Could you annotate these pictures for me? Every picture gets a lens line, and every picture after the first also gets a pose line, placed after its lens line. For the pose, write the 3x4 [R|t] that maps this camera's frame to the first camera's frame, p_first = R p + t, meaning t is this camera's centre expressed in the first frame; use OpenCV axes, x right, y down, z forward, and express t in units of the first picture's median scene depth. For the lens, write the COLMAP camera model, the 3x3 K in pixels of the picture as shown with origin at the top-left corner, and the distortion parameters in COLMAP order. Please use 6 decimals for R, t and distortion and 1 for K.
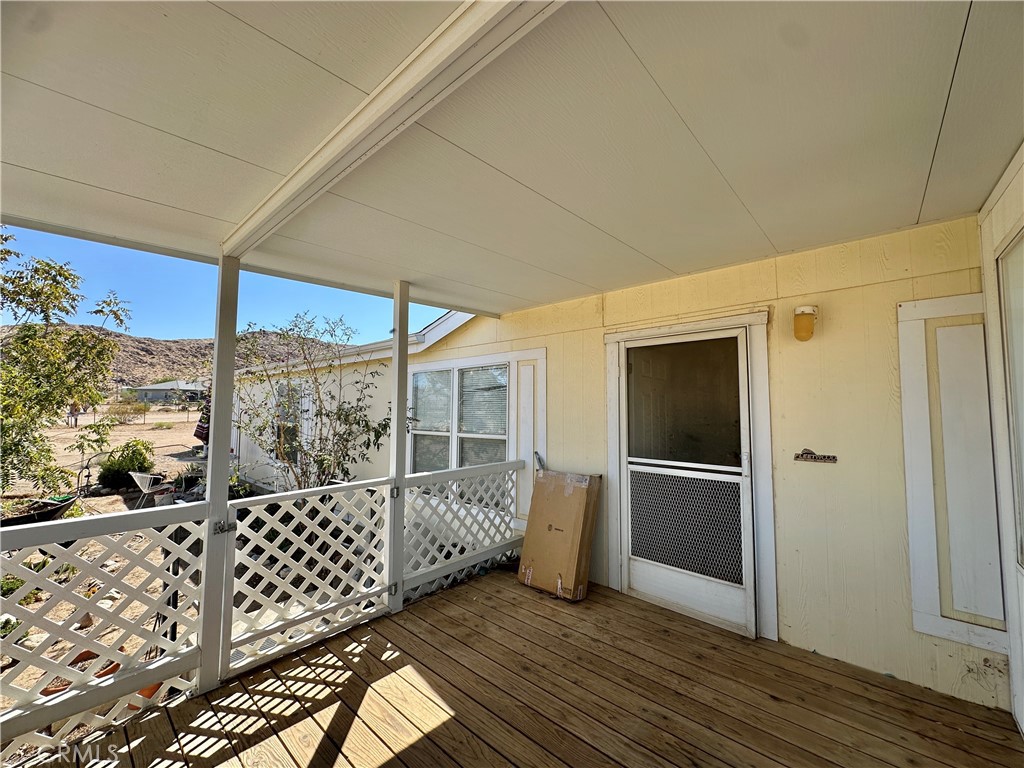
lens RADIAL K [[408.6, 0, 512.0], [0, 408.6, 384.0], [0, 0, 1]] dist [-0.001425, -0.000012]
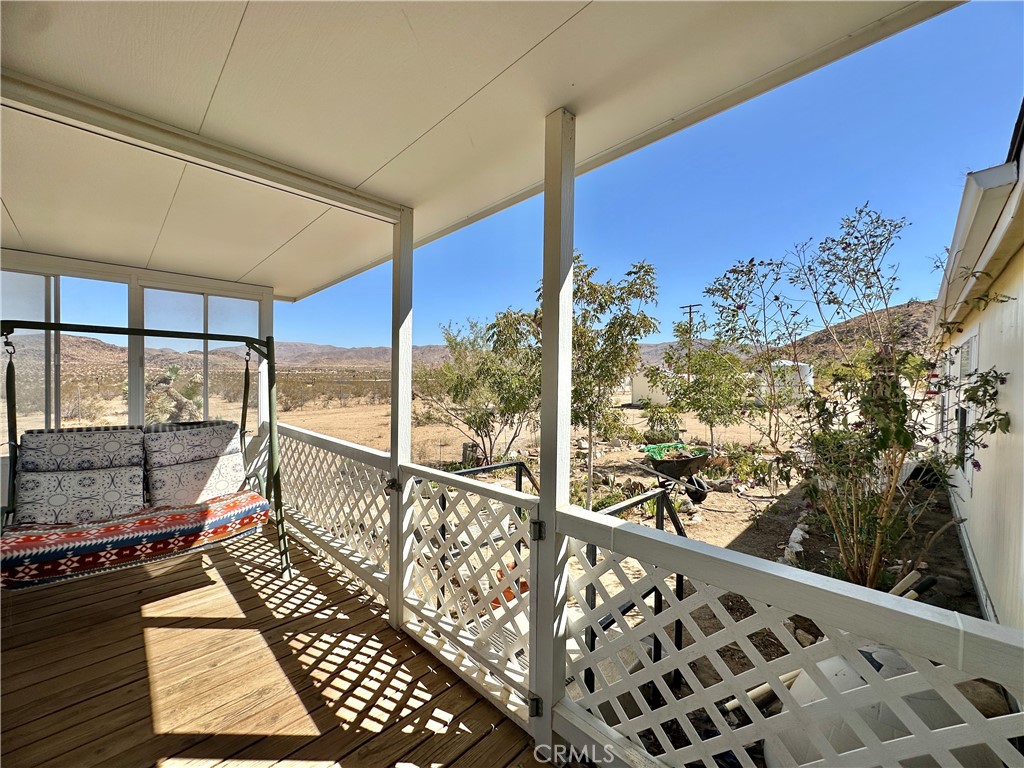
lens RADIAL K [[408.6, 0, 512.0], [0, 408.6, 384.0], [0, 0, 1]] dist [-0.001425, -0.000012]
pose [[-0.053560, 0.006661, -0.998542, 0.337162], [0.049484, 0.998767, 0.004008, 0.105037], [0.997338, -0.049198, -0.053824, 1.399192]]
